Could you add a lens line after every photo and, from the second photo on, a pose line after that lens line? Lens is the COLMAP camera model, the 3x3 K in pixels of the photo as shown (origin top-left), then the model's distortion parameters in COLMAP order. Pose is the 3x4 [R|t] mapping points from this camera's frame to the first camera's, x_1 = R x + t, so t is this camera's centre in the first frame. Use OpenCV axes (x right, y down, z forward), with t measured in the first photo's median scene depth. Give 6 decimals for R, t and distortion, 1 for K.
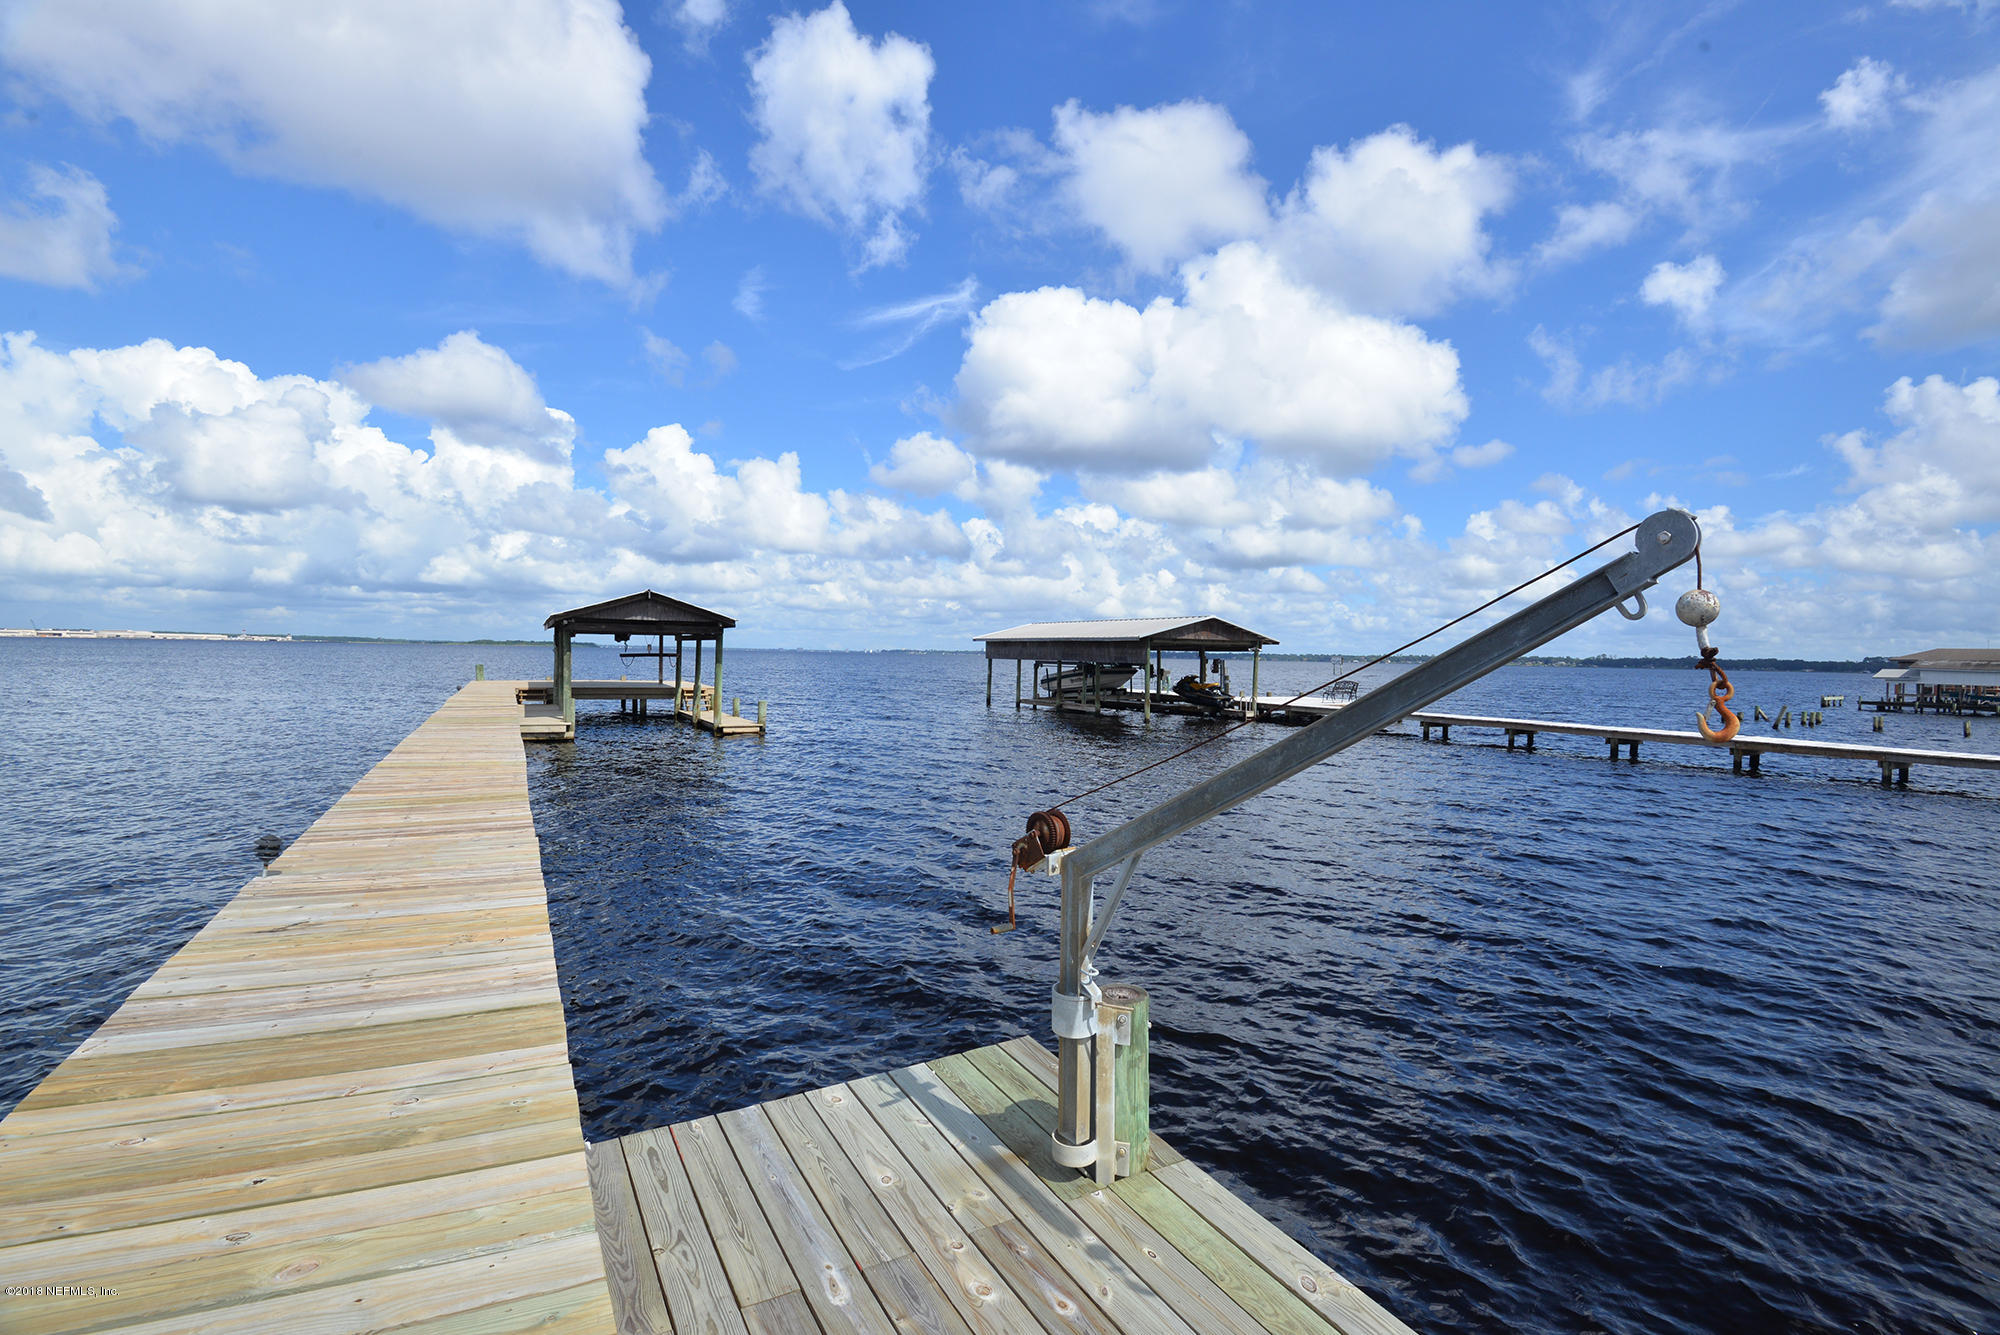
lens RADIAL K [[951.0, 0, 1000.0], [0, 951.0, 667.5], [0, 0, 1]] dist [-0.001856, -0.022700]
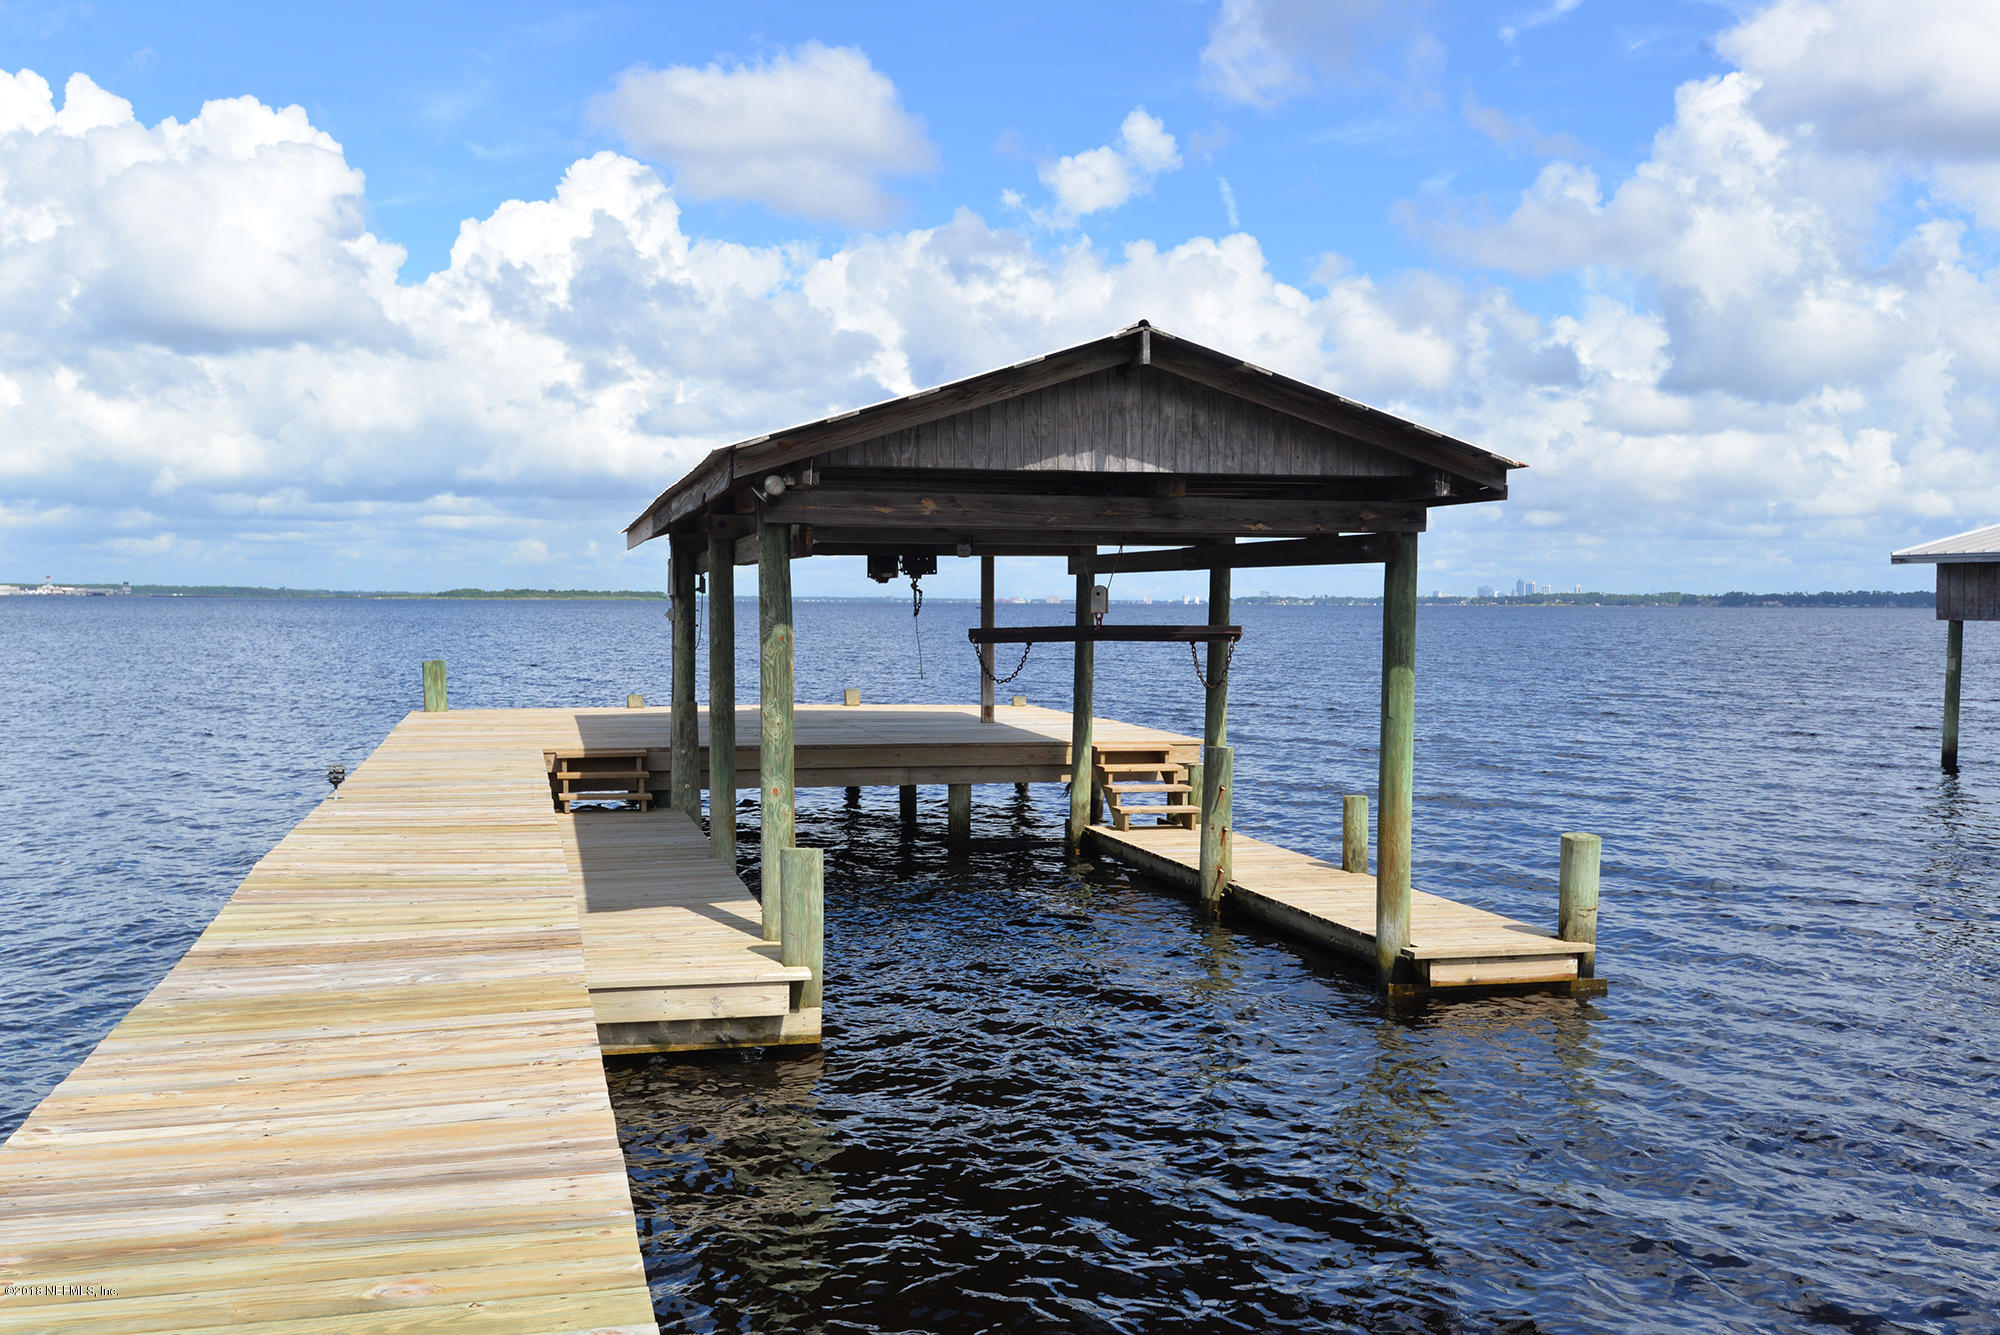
lens RADIAL K [[1962.5, 0, 1000.0], [0, 1962.5, 667.5], [0, 0, 1]] dist [0.131527, 0.000325]
pose [[0.972705, -0.007571, -0.231923, -0.255027], [0.011309, 0.999827, 0.014790, -0.010692], [0.231771, -0.017009, 0.972622, 0.485787]]
